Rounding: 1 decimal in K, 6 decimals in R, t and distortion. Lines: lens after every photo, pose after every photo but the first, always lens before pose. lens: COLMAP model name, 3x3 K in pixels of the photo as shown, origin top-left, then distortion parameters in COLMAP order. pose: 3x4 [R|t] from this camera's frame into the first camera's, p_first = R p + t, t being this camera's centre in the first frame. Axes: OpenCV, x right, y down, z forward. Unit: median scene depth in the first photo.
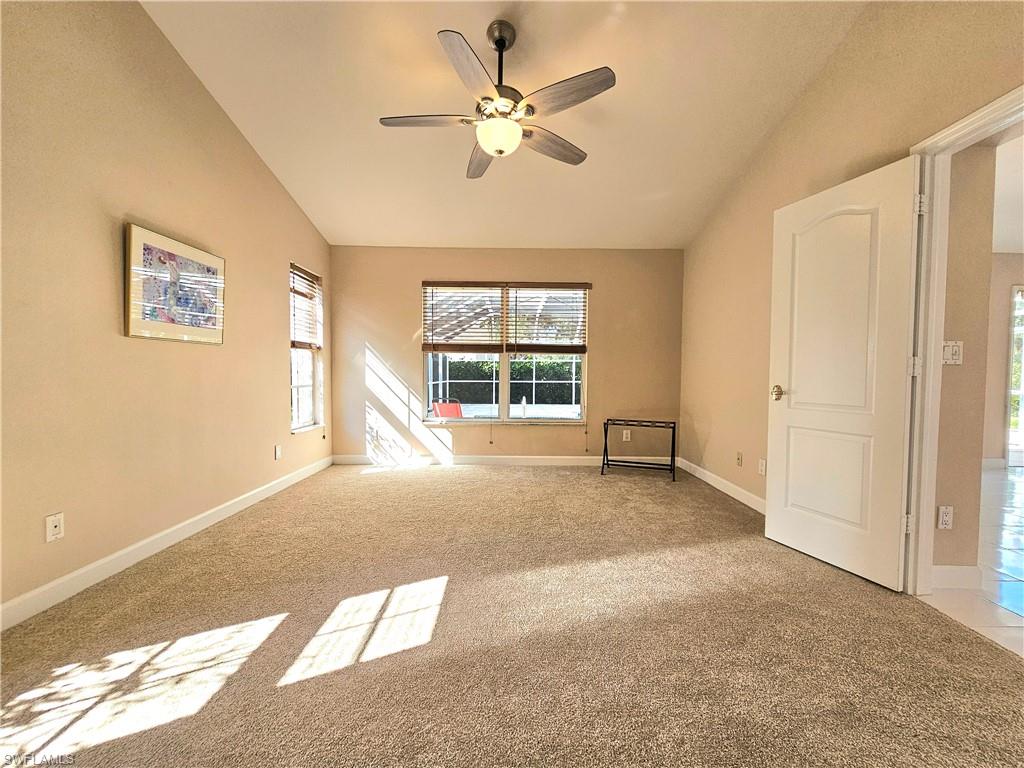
lens RADIAL K [[419.0, 0, 512.9], [0, 419.0, 388.5], [0, 0, 1]] dist [0.000070, 0.000497]
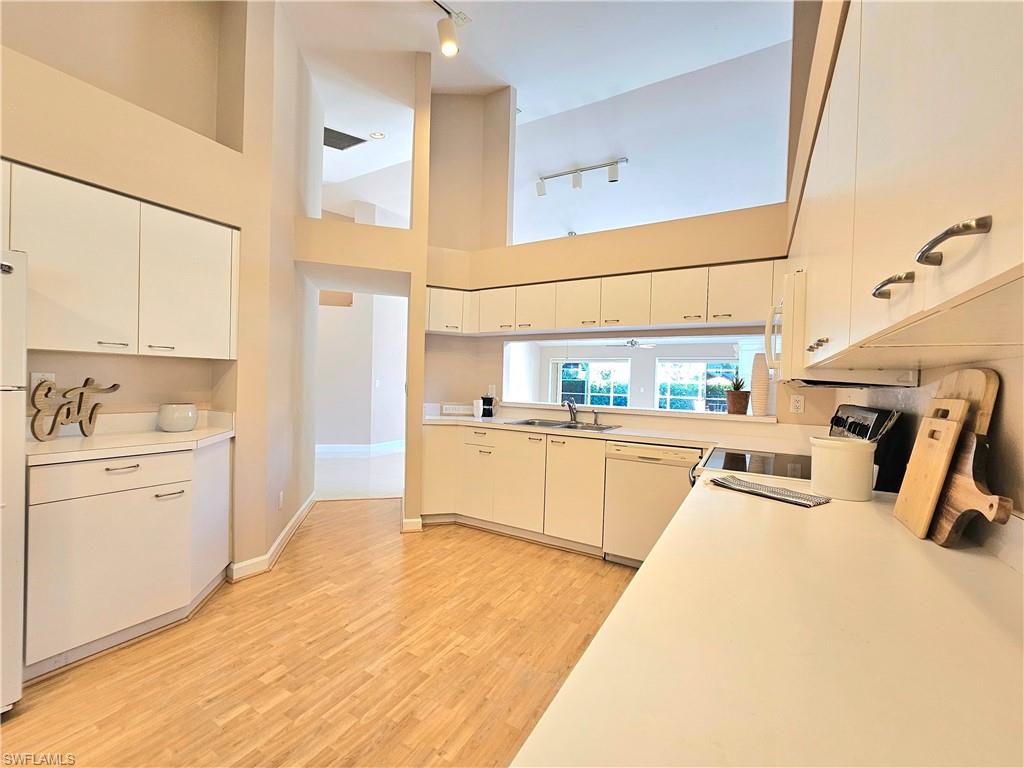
lens RADIAL K [[421.9, 0, 511.7], [0, 421.9, 389.5], [0, 0, 1]] dist [-0.000601, -0.000212]
pose [[0.869364, 0.025902, -0.493493, 1.869438], [-0.041652, 0.998913, -0.020947, 0.040056], [0.492414, 0.038765, 0.869497, -1.791776]]
